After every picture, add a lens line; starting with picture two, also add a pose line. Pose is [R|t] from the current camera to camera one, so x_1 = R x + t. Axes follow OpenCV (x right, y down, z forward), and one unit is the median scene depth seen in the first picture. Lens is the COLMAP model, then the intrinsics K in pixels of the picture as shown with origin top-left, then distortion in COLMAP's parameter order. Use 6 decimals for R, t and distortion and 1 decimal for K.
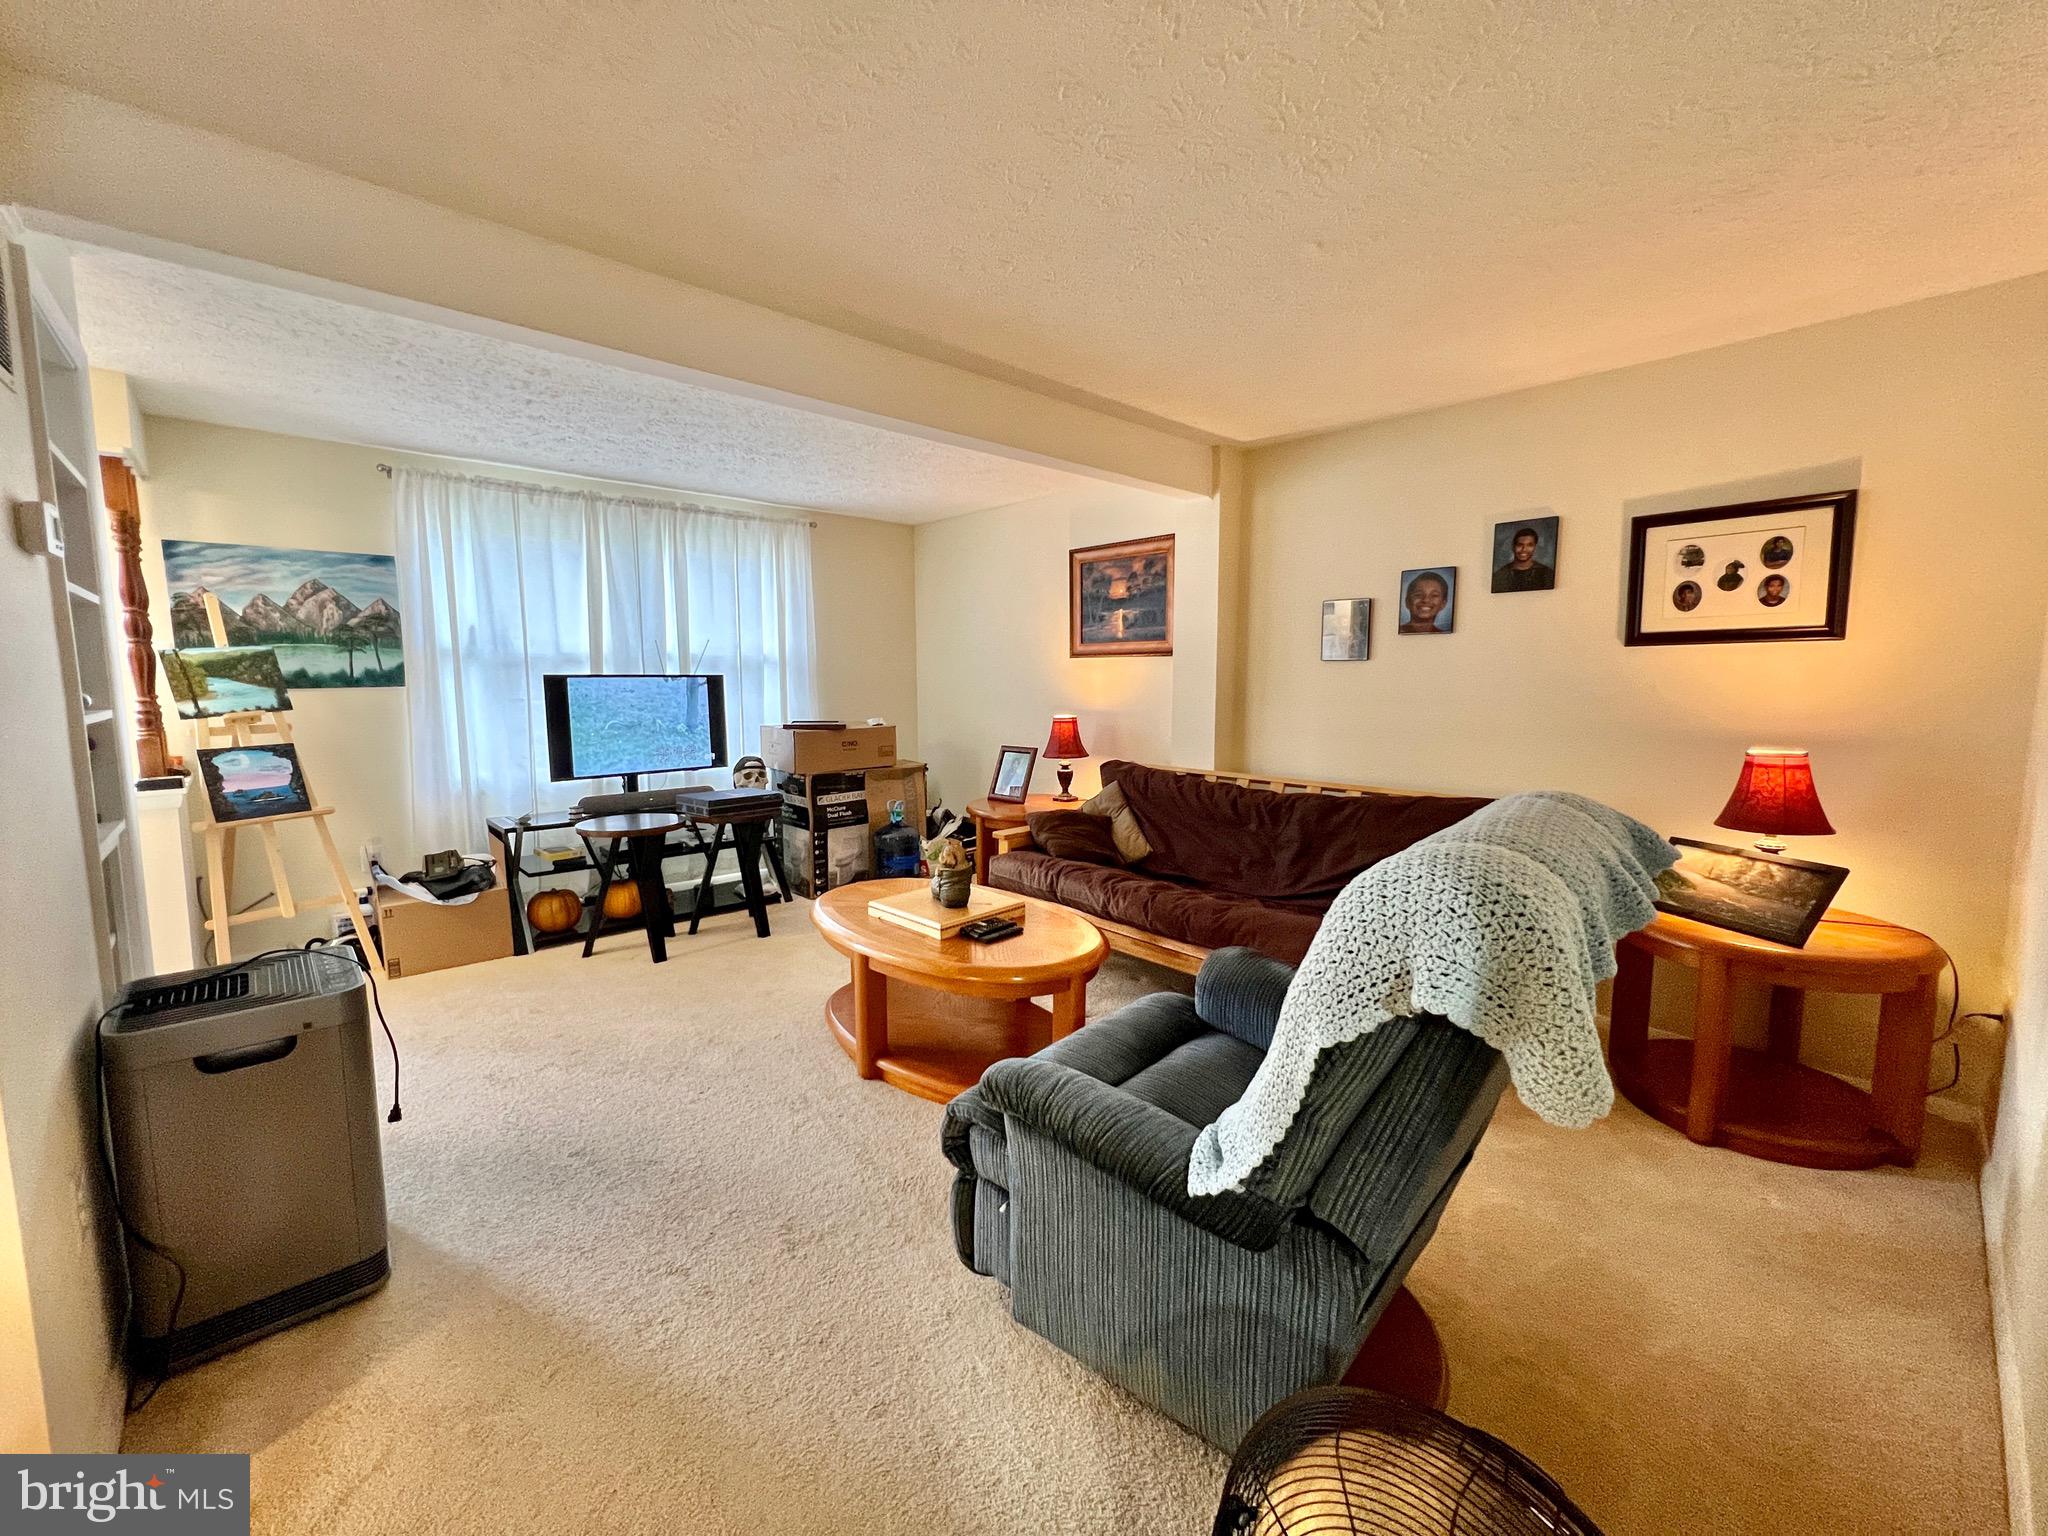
lens RADIAL K [[819.7, 0, 1017.2], [0, 819.7, 761.7], [0, 0, 1]] dist [-0.002201, 0.000269]
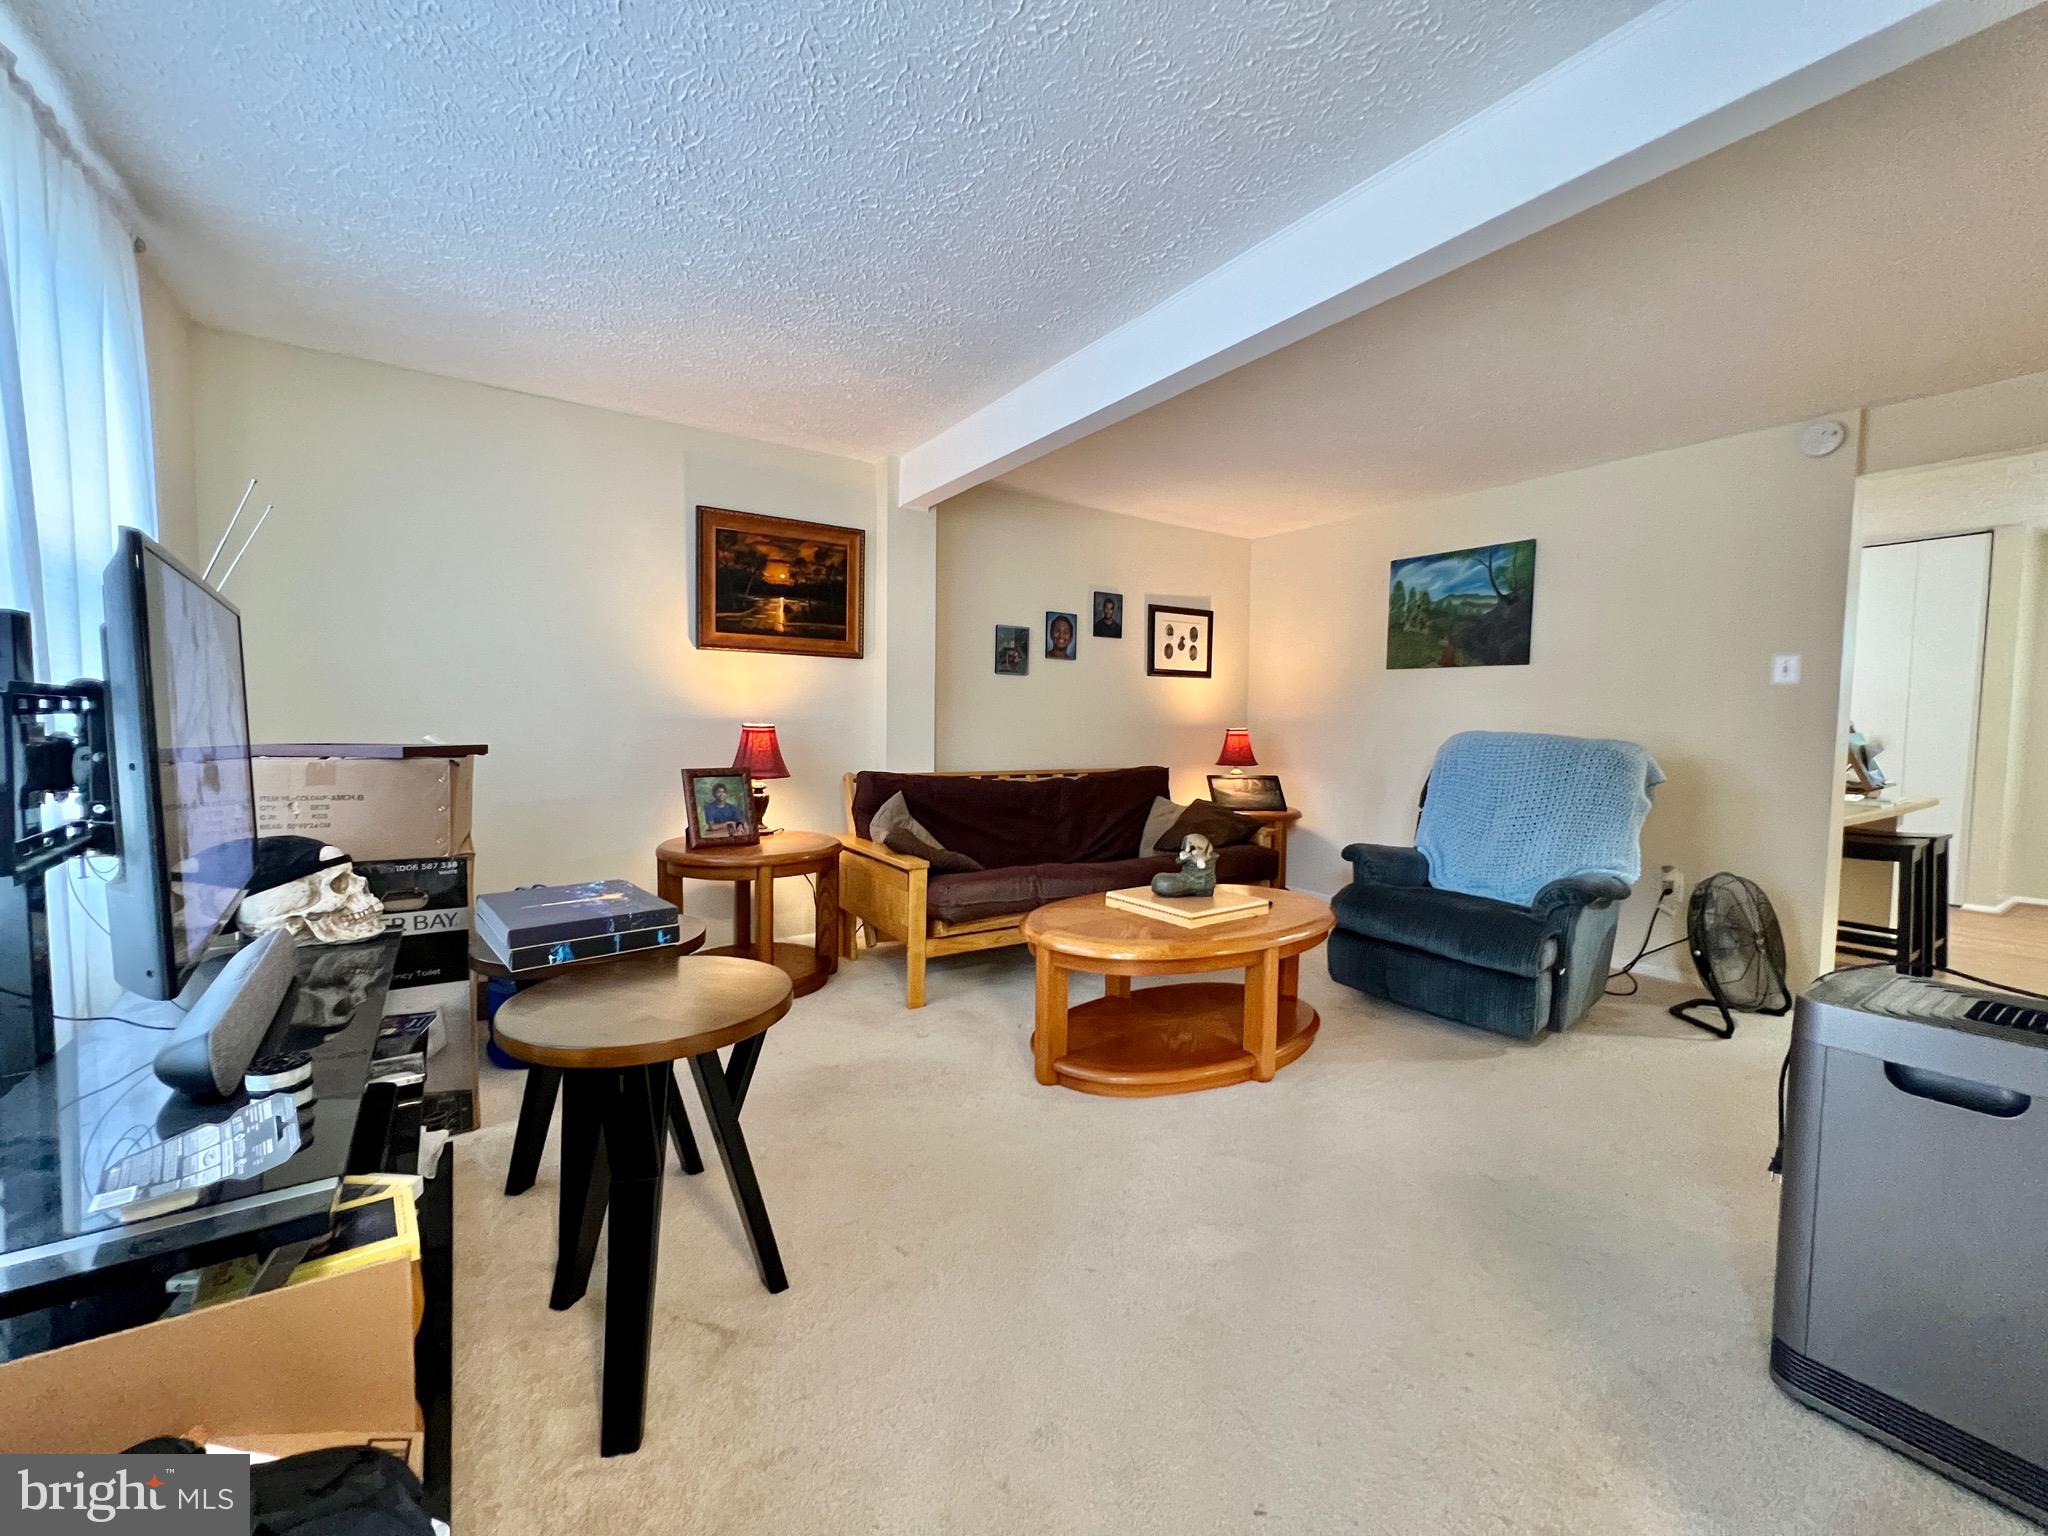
lens RADIAL K [[819.7, 0, 1017.2], [0, 819.7, 761.7], [0, 0, 1]] dist [-0.002201, 0.000269]
pose [[0.153693, -0.047725, 0.986965, -0.784715], [0.087114, 0.995598, 0.034577, -0.030364], [-0.984271, 0.080665, 0.157174, 0.747702]]
